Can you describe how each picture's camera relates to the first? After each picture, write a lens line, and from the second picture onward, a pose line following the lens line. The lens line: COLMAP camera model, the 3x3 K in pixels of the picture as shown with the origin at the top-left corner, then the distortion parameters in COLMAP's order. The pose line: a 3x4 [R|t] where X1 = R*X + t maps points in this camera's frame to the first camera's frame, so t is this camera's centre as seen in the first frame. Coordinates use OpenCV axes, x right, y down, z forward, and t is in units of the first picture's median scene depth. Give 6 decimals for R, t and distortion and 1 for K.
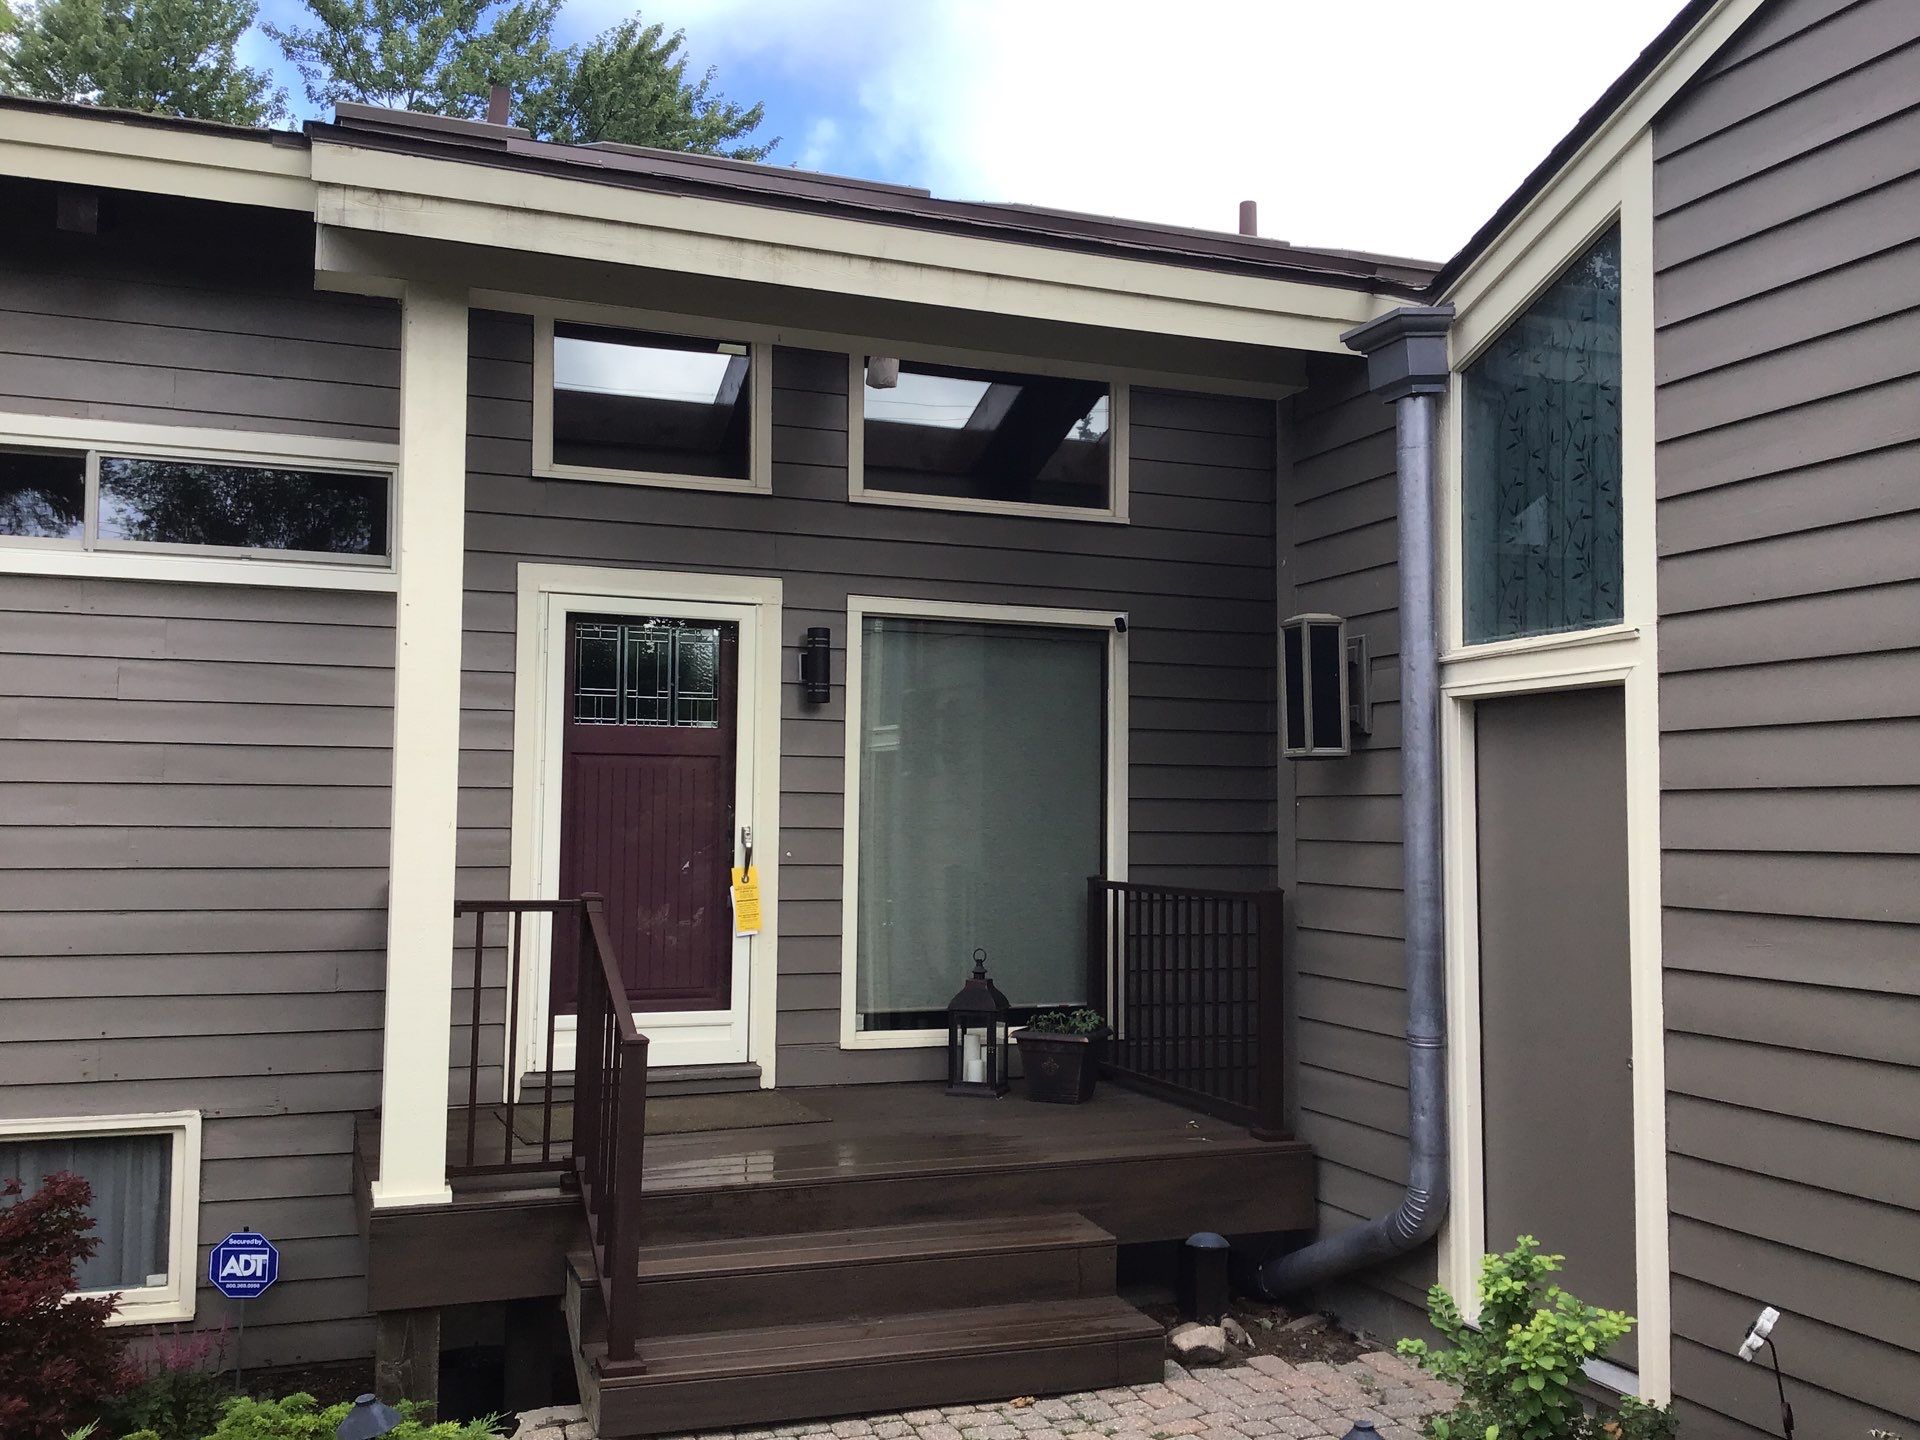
lens RADIAL K [[1735.8, 0, 926.7], [0, 1735.8, 736.3], [0, 0, 1]] dist [0.088298, -0.147682]
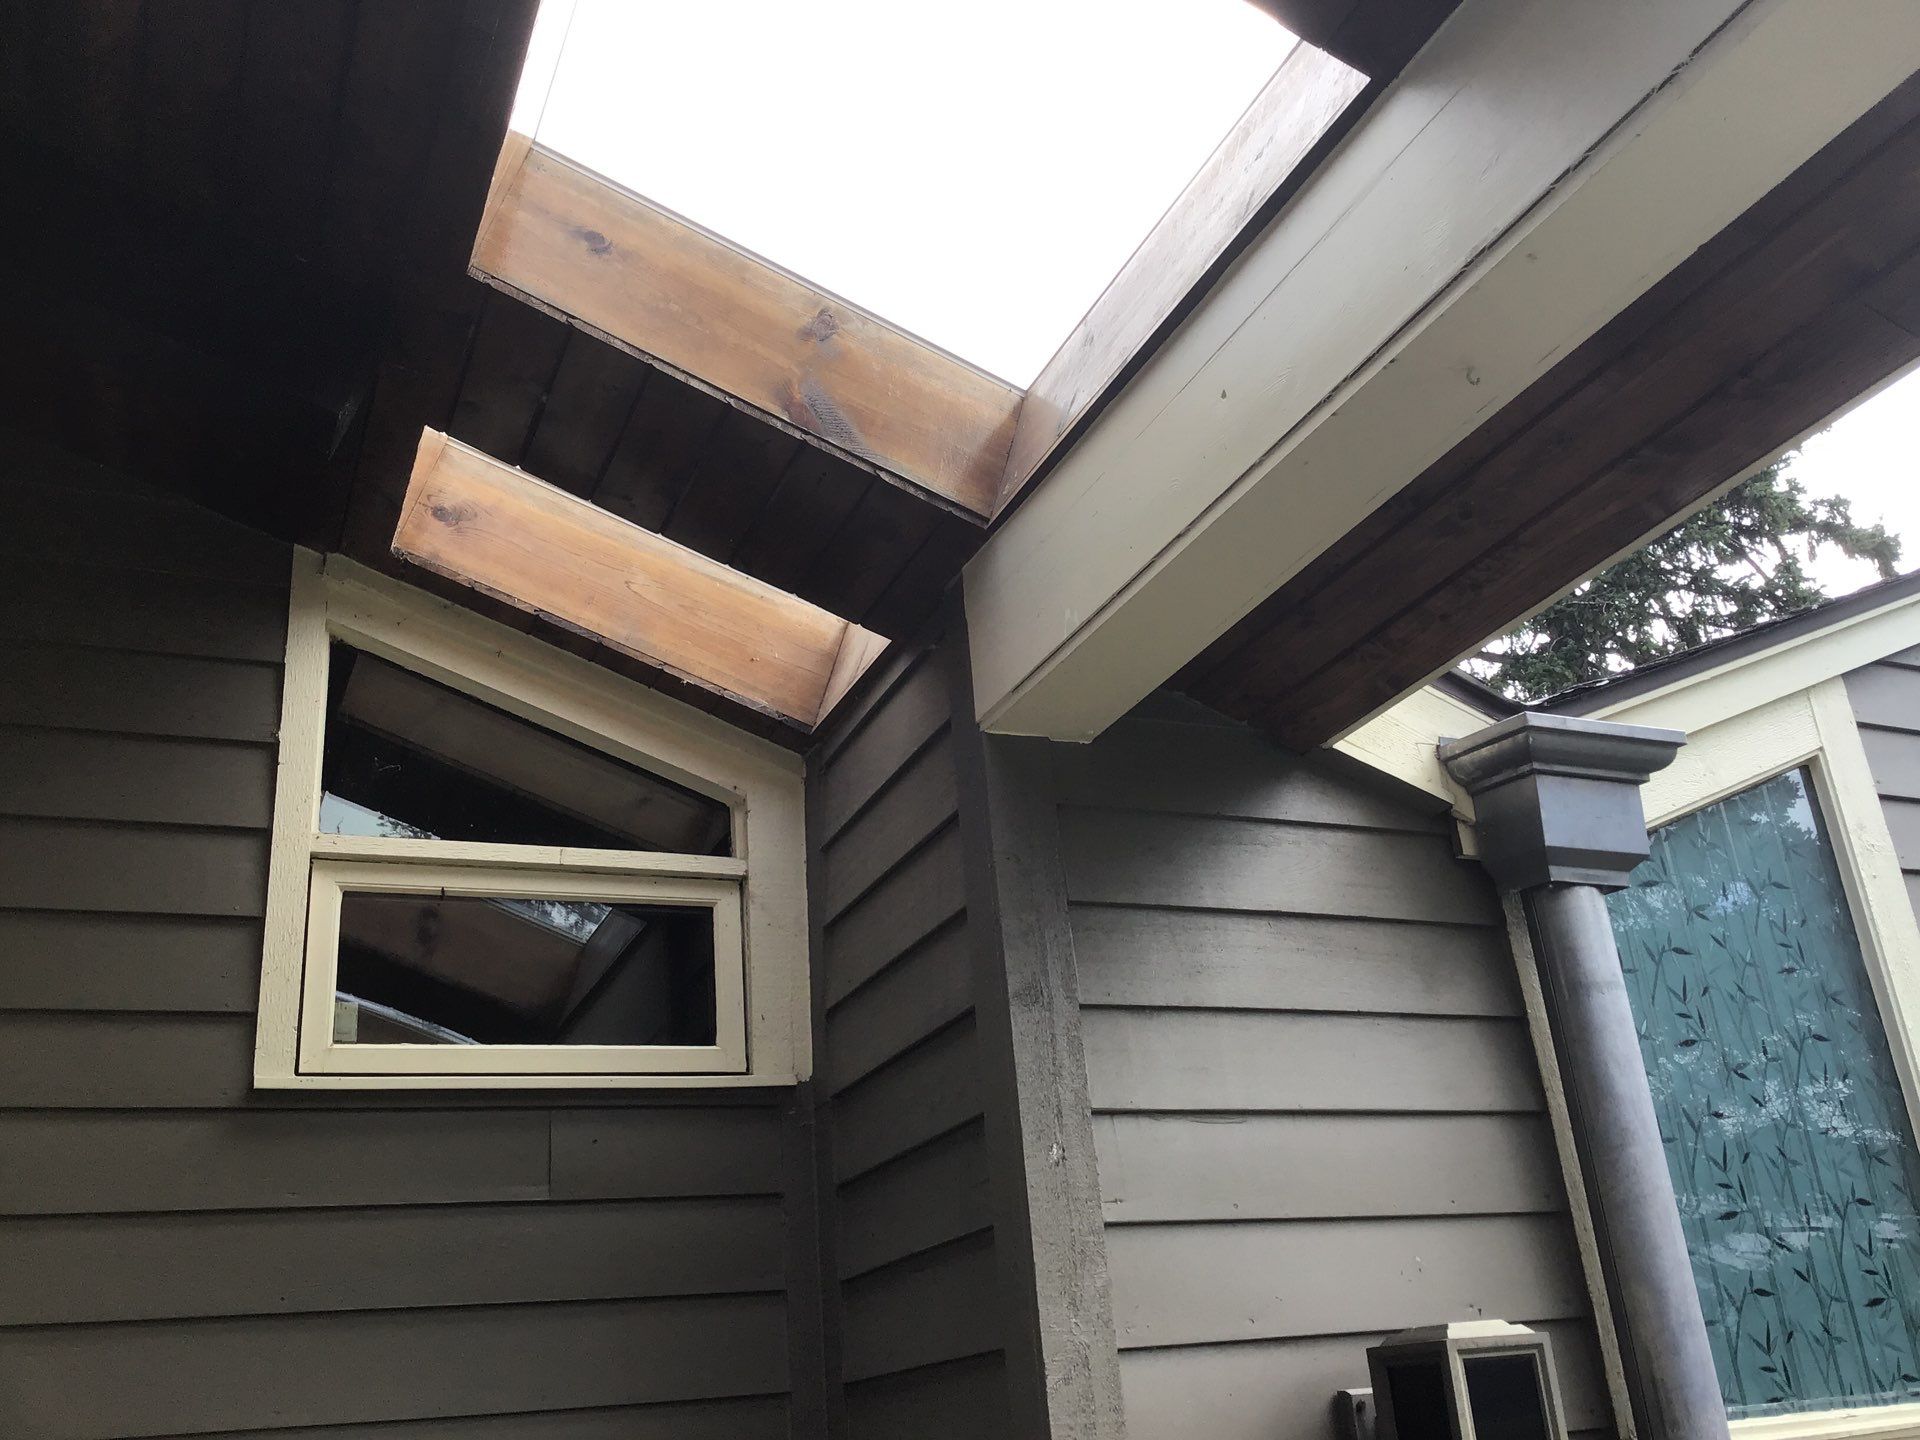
lens RADIAL K [[1735.8, 0, 963.7], [0, 1735.8, 727.7], [0, 0, 1]] dist [0.088298, -0.147682]
pose [[-0.075273, 0.385736, 0.919533, -0.179288], [0.034771, 0.922604, -0.384178, -0.045753], [-0.996557, 0.003055, -0.082860, 1.128647]]
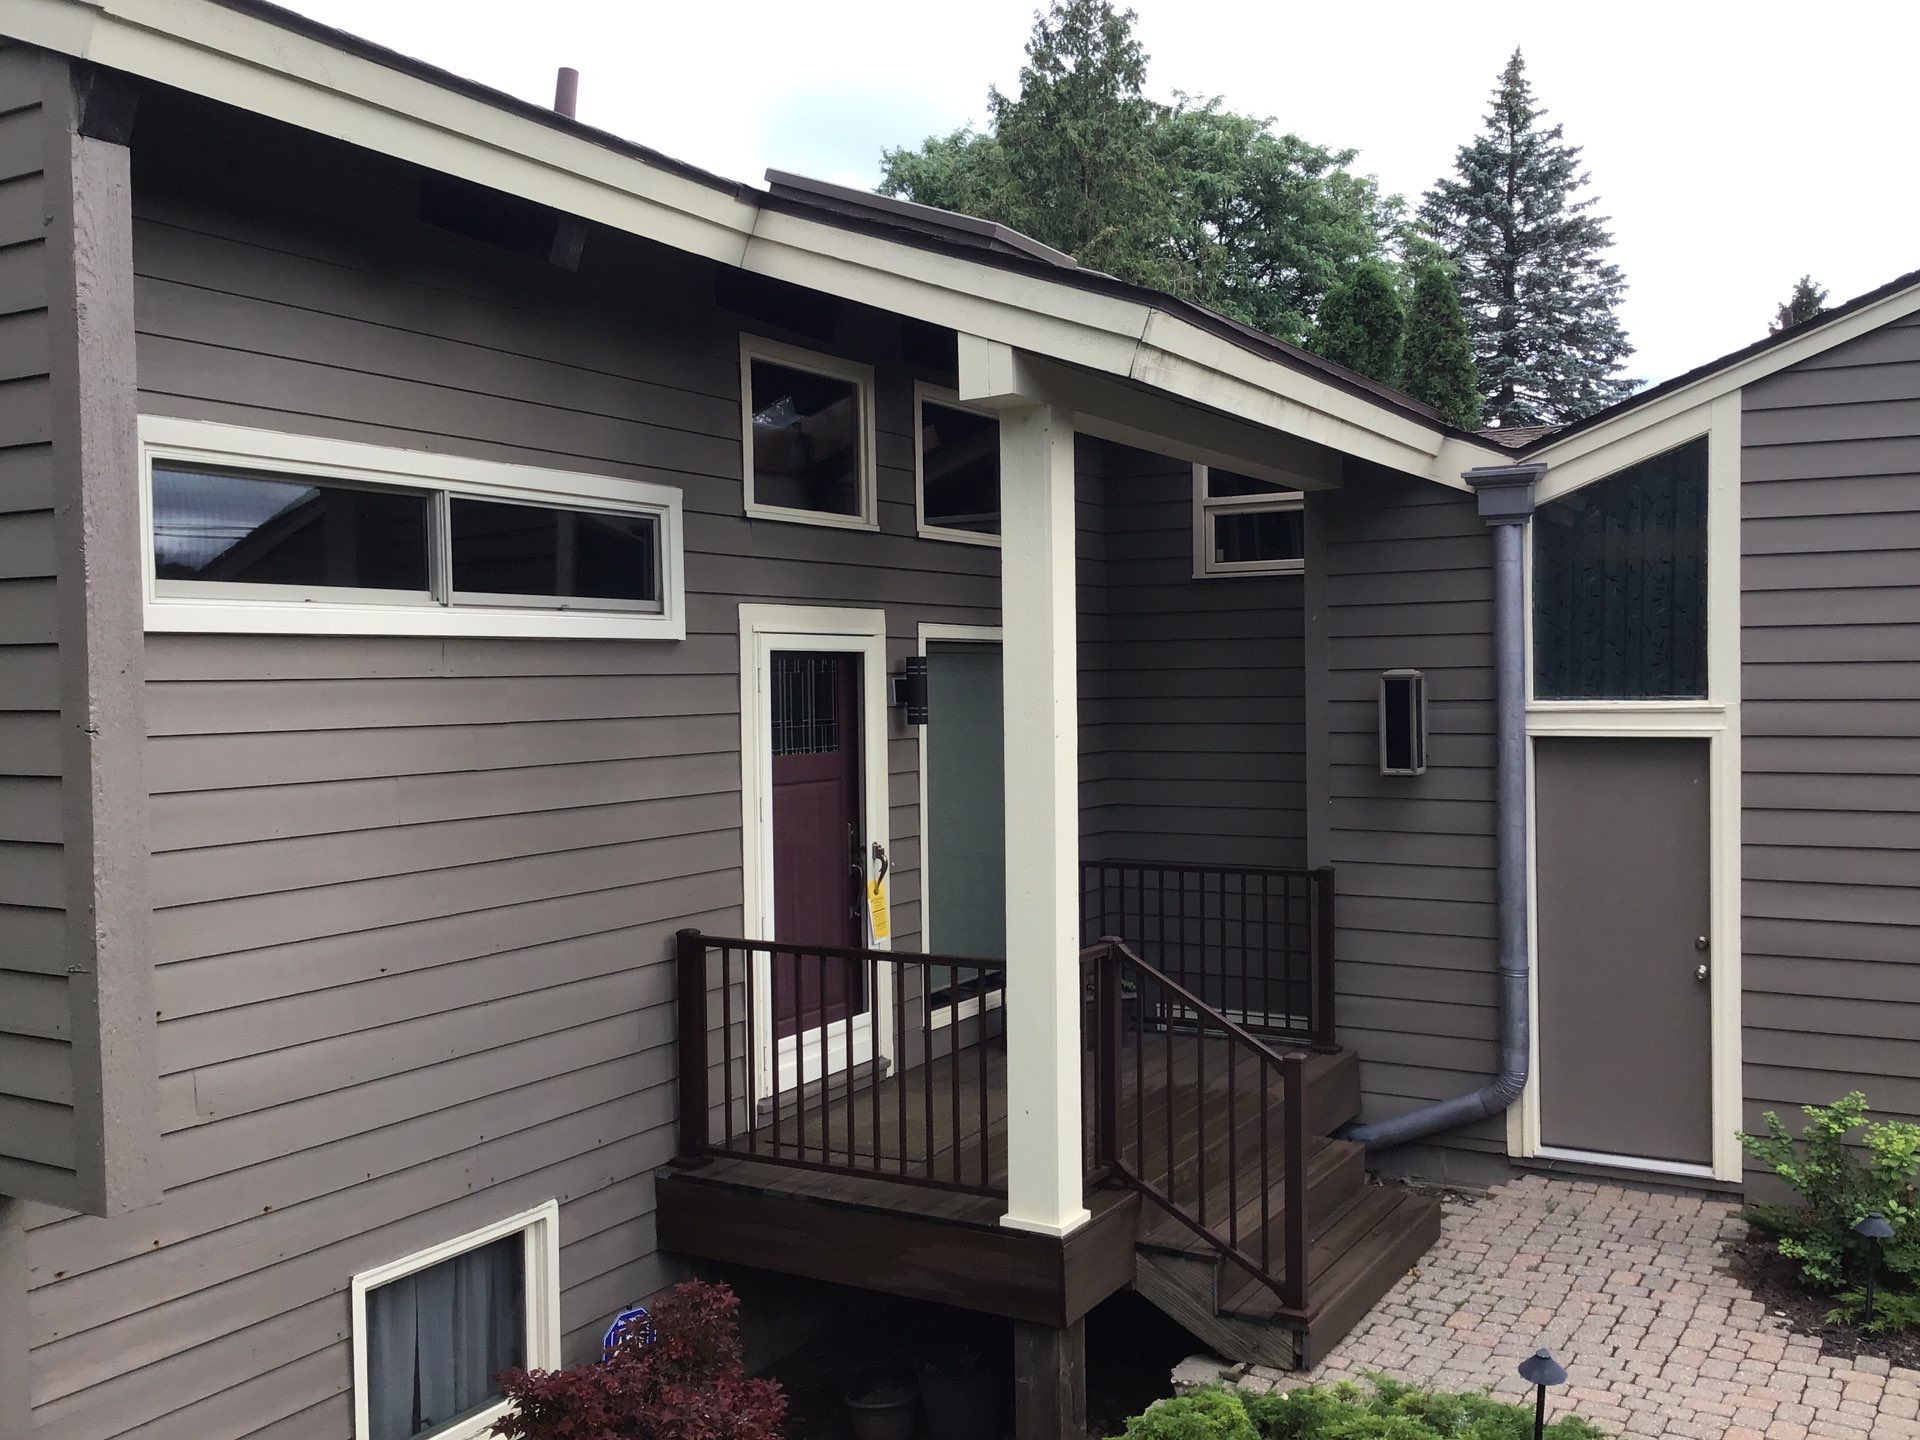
lens RADIAL K [[1735.8, 0, 947.6], [0, 1735.8, 729.9], [0, 0, 1]] dist [0.088298, -0.147682]
pose [[0.774250, -0.040558, 0.631579, -0.906813], [-0.009972, 0.997039, 0.076252, -0.121703], [-0.632801, -0.065336, 0.771553, 0.169620]]
